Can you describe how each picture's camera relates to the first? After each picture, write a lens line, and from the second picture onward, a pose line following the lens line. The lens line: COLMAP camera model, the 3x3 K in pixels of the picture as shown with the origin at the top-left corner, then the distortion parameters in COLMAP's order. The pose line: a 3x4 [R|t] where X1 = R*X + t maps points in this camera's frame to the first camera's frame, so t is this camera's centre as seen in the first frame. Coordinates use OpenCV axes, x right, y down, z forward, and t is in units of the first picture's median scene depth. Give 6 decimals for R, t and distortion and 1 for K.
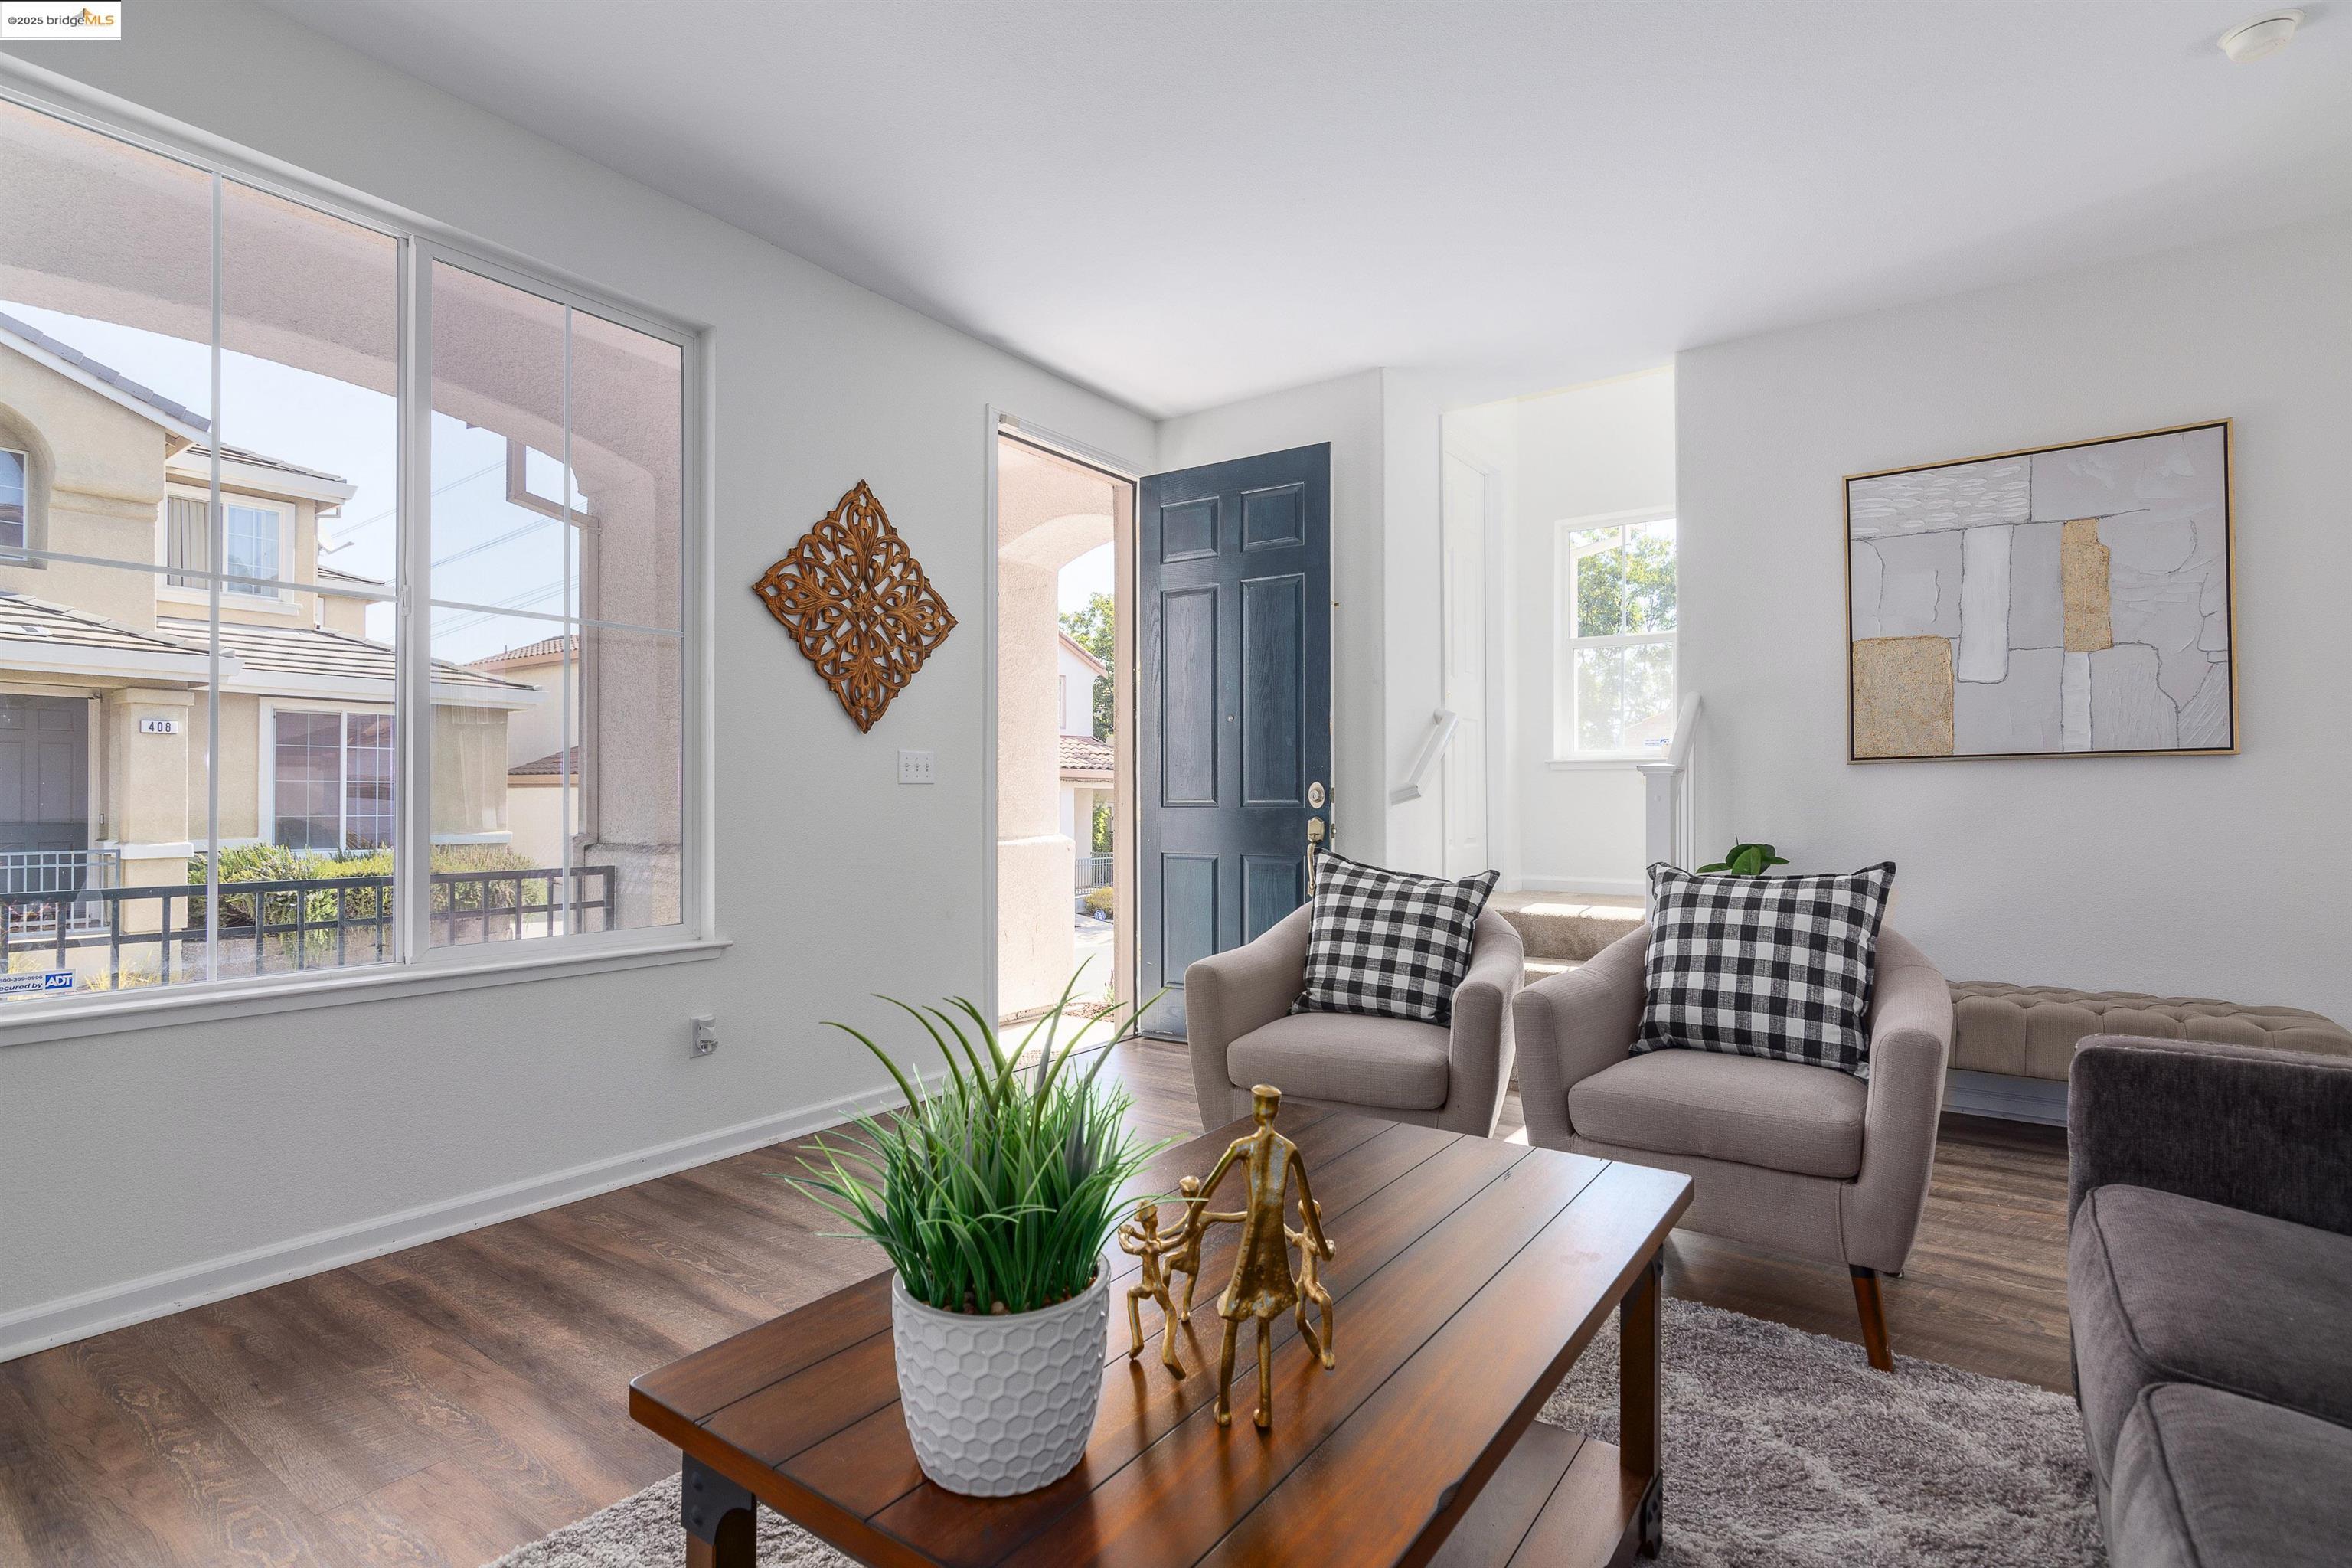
lens RADIAL K [[1135.2, 0, 1167.5], [0, 1135.2, 791.2], [0, 0, 1]] dist [-0.000649, 0.001322]
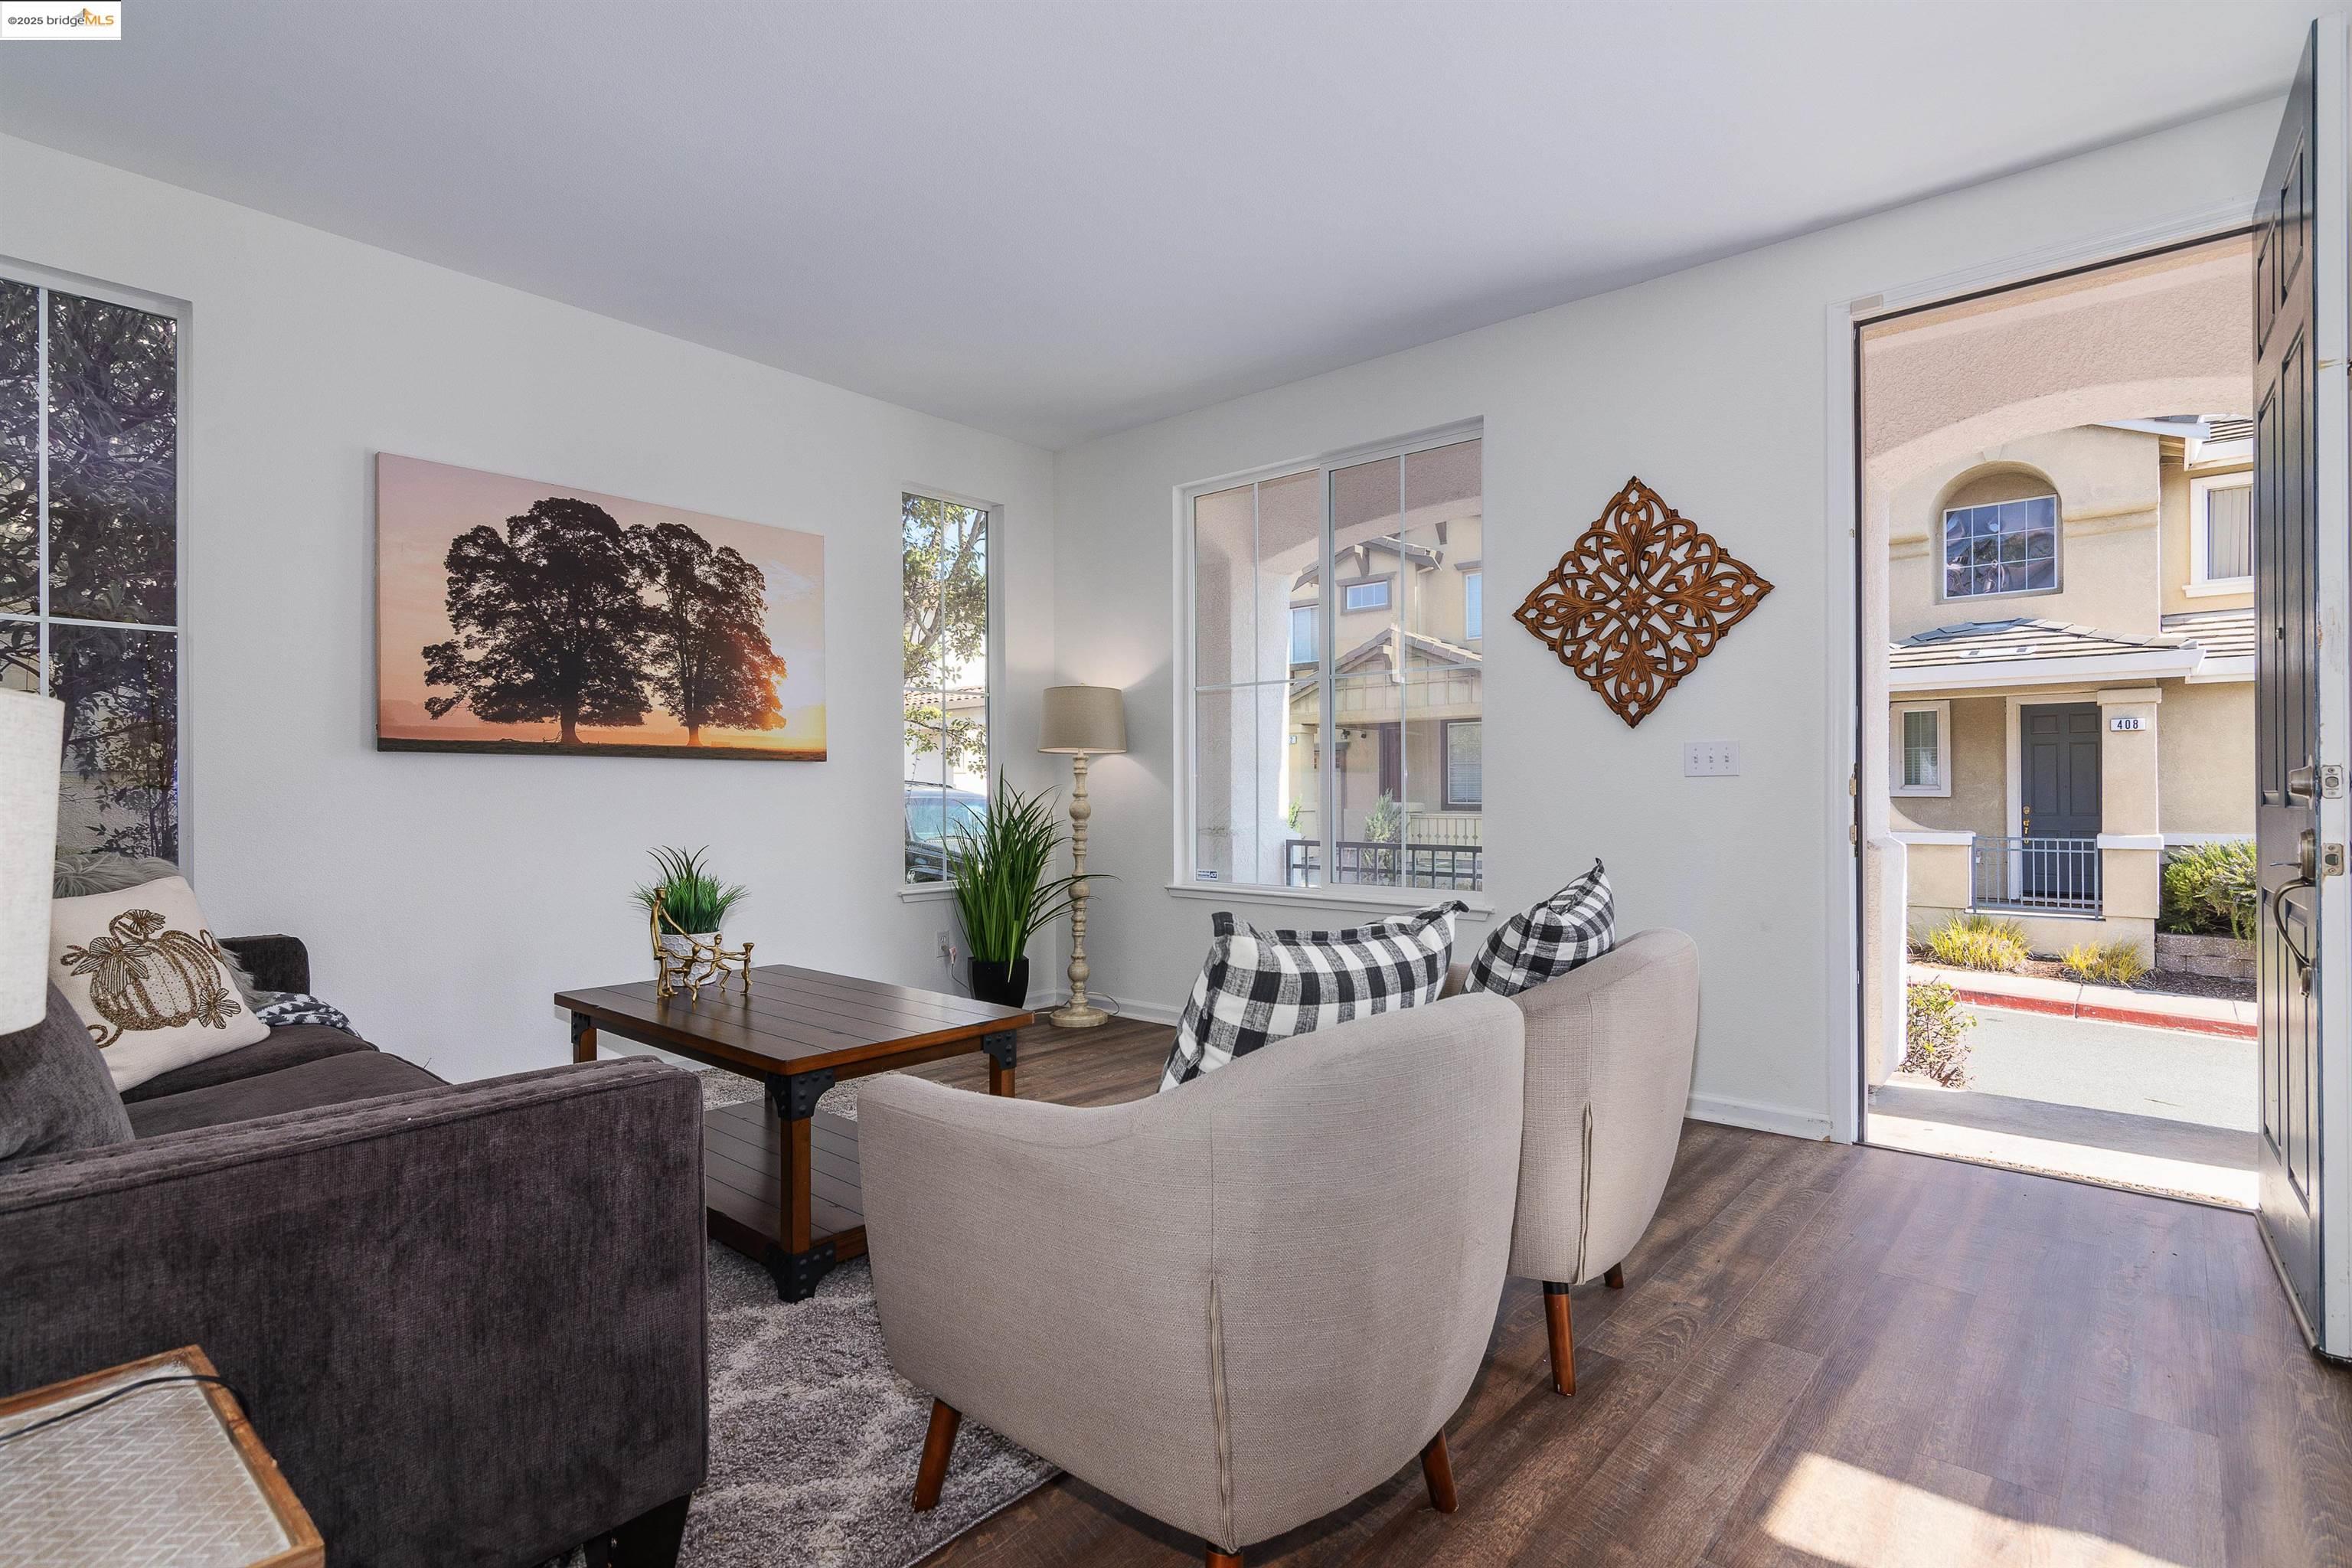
lens RADIAL K [[1135.2, 0, 1169.0], [0, 1135.2, 784.7], [0, 0, 1]] dist [-0.000649, 0.001322]
pose [[-0.107028, -0.005270, -0.994242, 0.786041], [0.005199, 0.999969, -0.005860, 0.002543], [0.994242, -0.005797, -0.106997, 0.710211]]
